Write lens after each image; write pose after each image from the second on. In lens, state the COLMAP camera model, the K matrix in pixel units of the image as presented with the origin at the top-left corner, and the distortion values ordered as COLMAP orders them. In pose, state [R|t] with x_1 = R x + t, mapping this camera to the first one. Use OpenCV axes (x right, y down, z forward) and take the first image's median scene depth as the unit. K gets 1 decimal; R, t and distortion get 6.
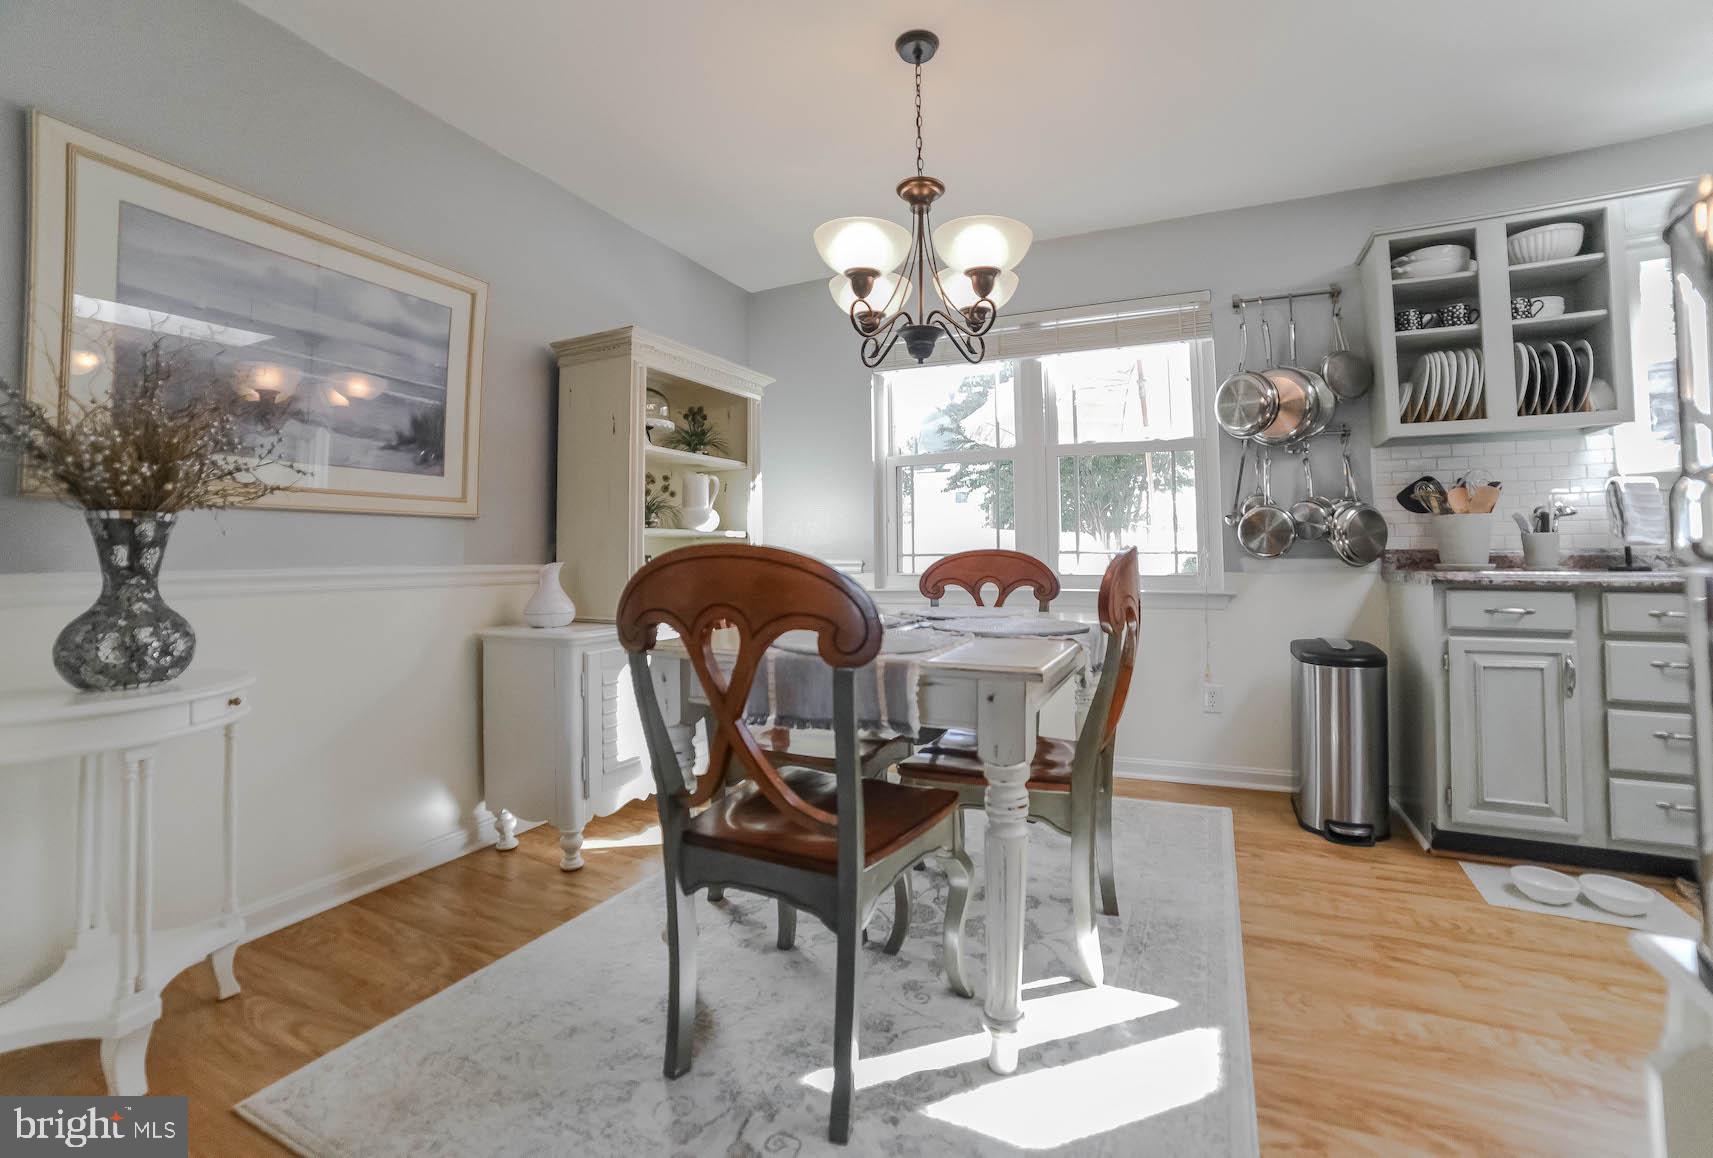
lens RADIAL K [[717.4, 0, 900.2], [0, 717.4, 512.6], [0, 0, 1]] dist [-0.010119, 0.000020]
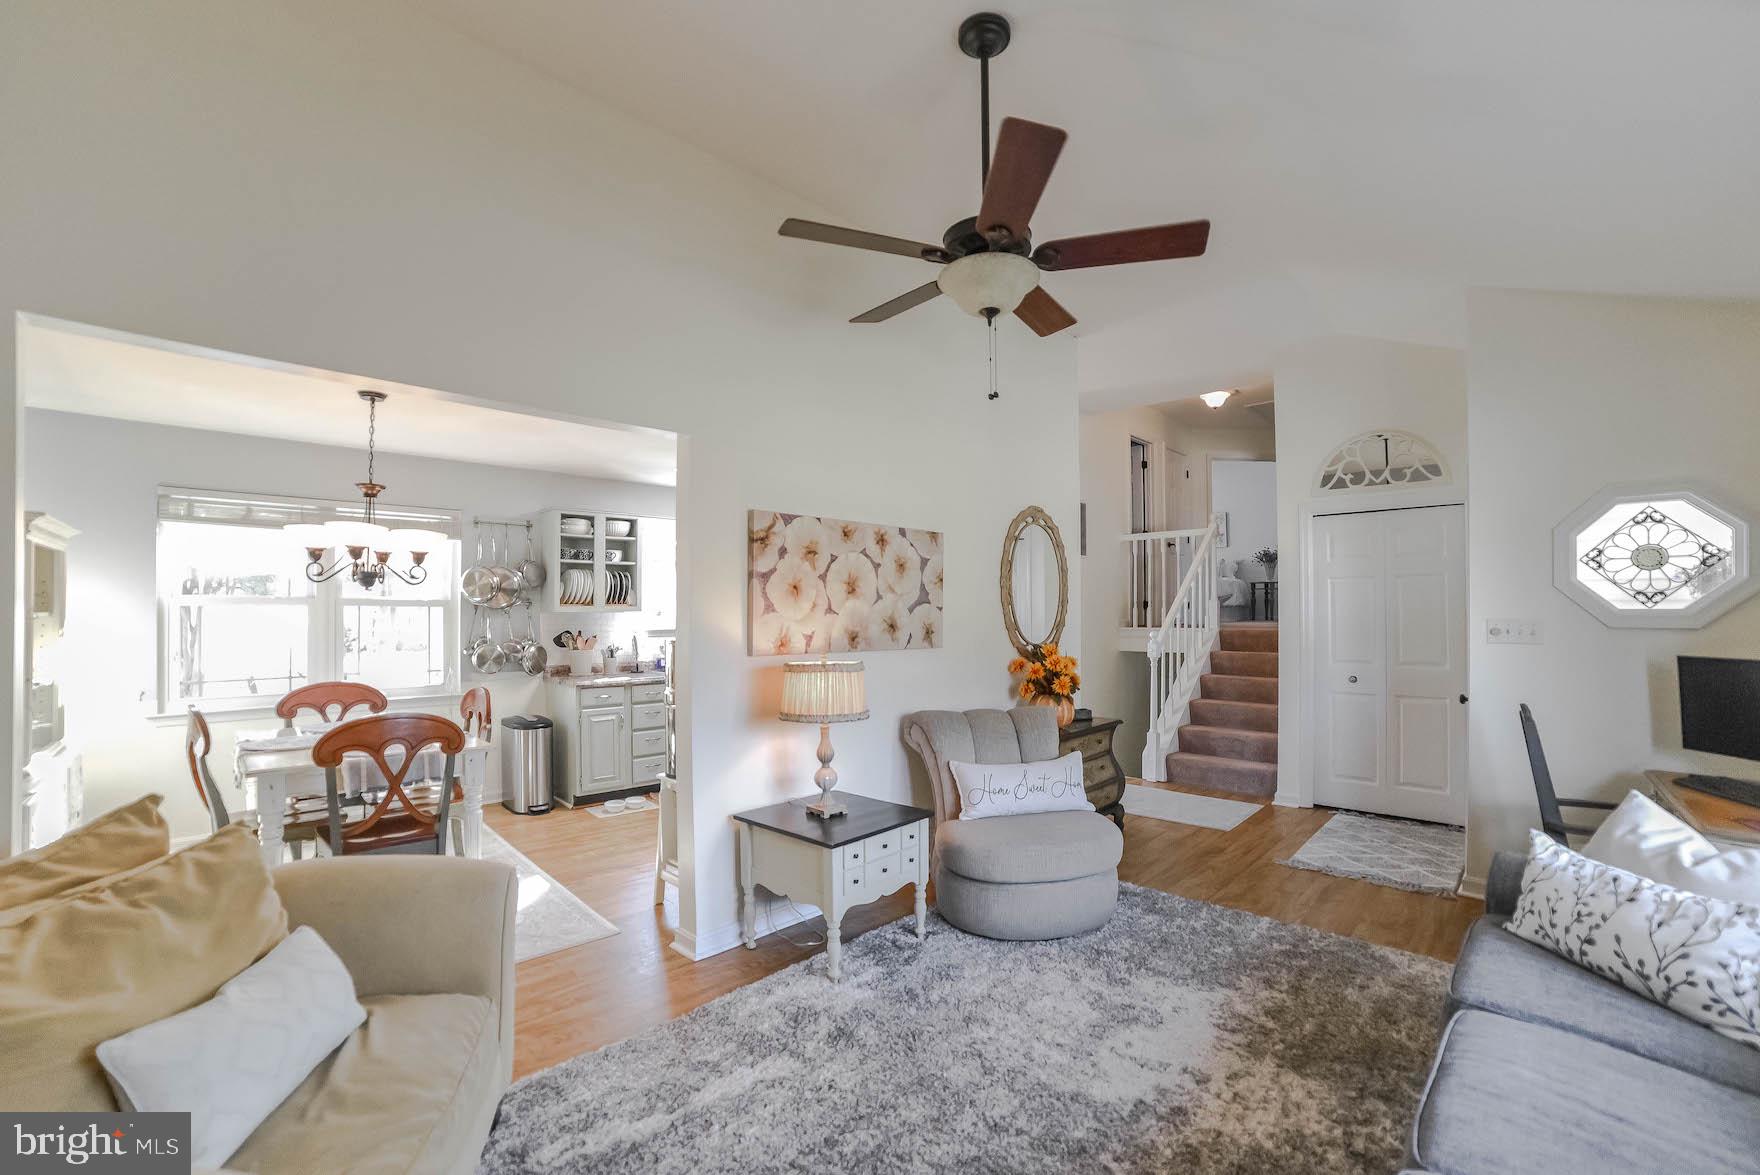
lens RADIAL K [[731.5, 0, 885.0], [0, 731.5, 602.3], [0, 0, 1]] dist [-0.101395, 0.036728]
pose [[0.370107, 0.020486, 0.928763, -0.905394], [-0.055843, 0.998440, 0.000231, -0.200775], [-0.927309, -0.051950, 0.370673, -0.642836]]
